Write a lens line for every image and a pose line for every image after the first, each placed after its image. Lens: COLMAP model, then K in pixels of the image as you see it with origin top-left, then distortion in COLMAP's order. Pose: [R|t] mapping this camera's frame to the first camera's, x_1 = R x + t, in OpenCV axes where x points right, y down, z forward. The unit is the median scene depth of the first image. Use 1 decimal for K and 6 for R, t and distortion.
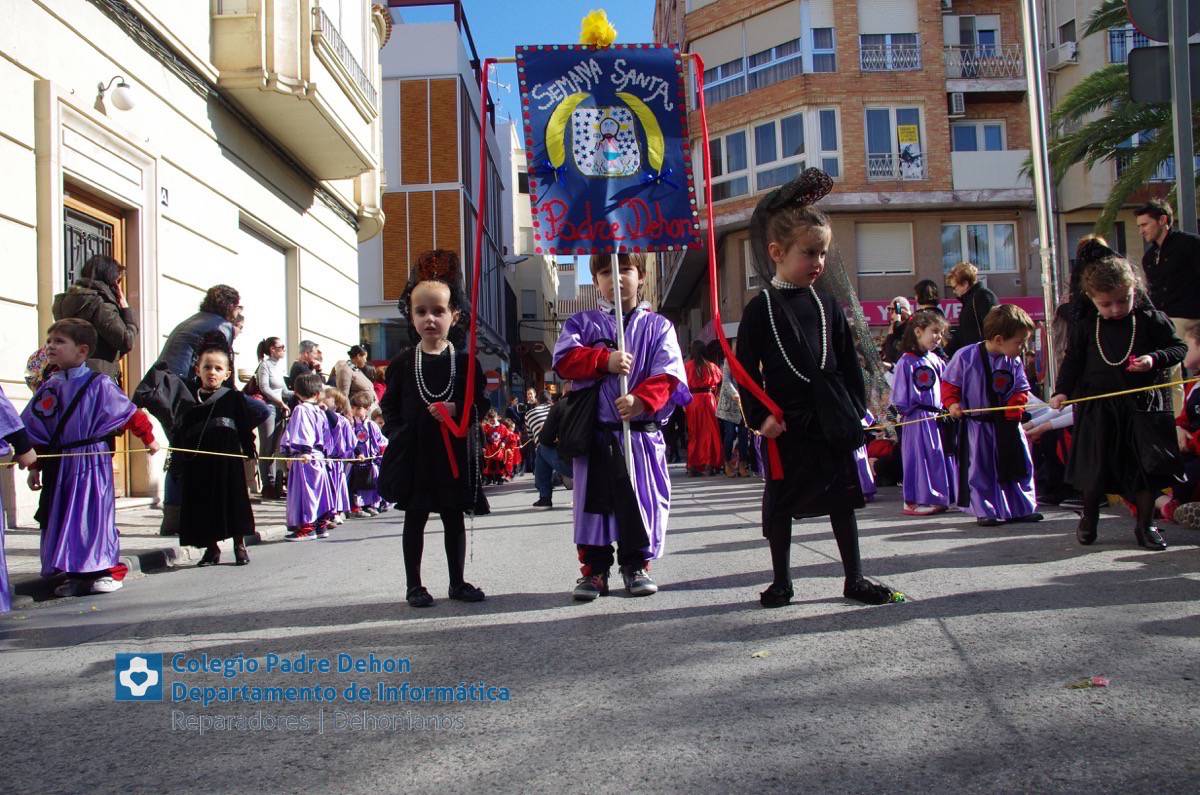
lens RADIAL K [[963.8, 0, 600.0], [0, 963.8, 397.5], [0, 0, 1]] dist [-0.132890, 0.179586]
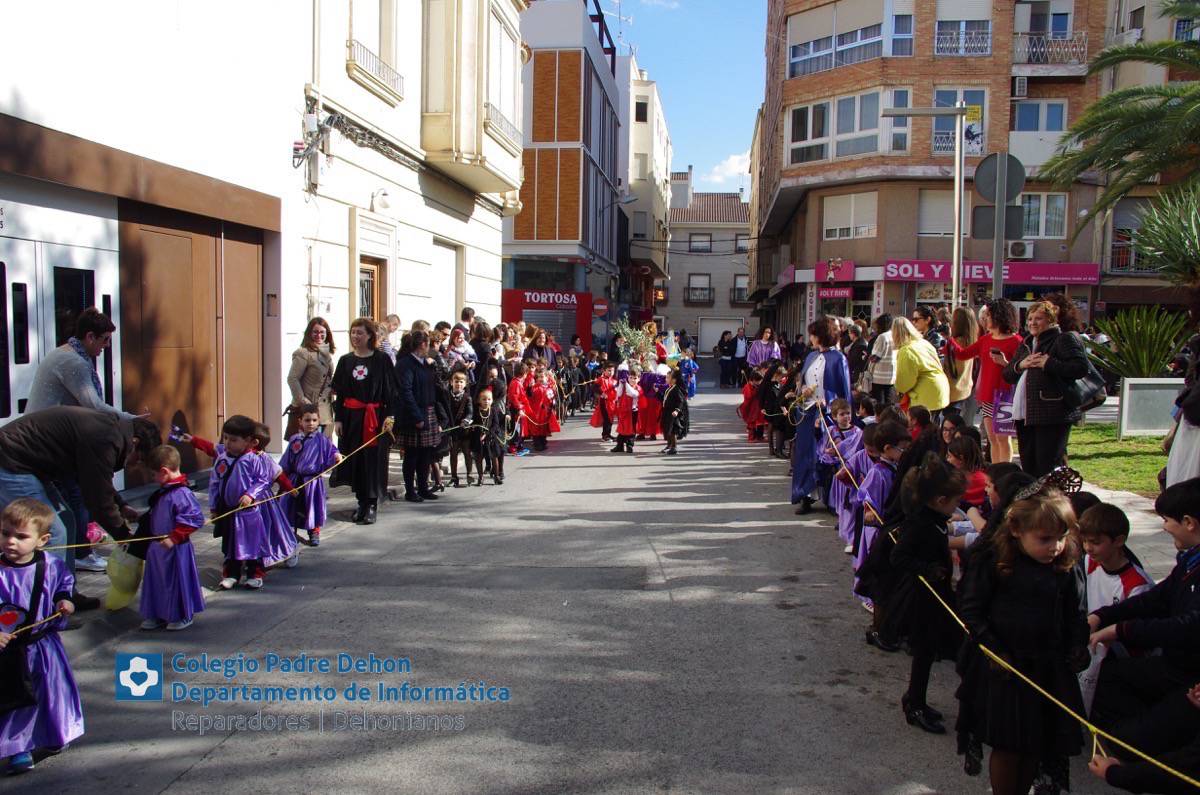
lens RADIAL K [[963.8, 0, 600.0], [0, 963.8, 397.5], [0, 0, 1]] dist [-0.132890, 0.179586]
pose [[0.991859, 0.060380, -0.112119, 0.029507], [-0.046948, 0.991808, 0.118797, -0.053728], [0.118374, -0.112566, 0.986568, -0.206470]]
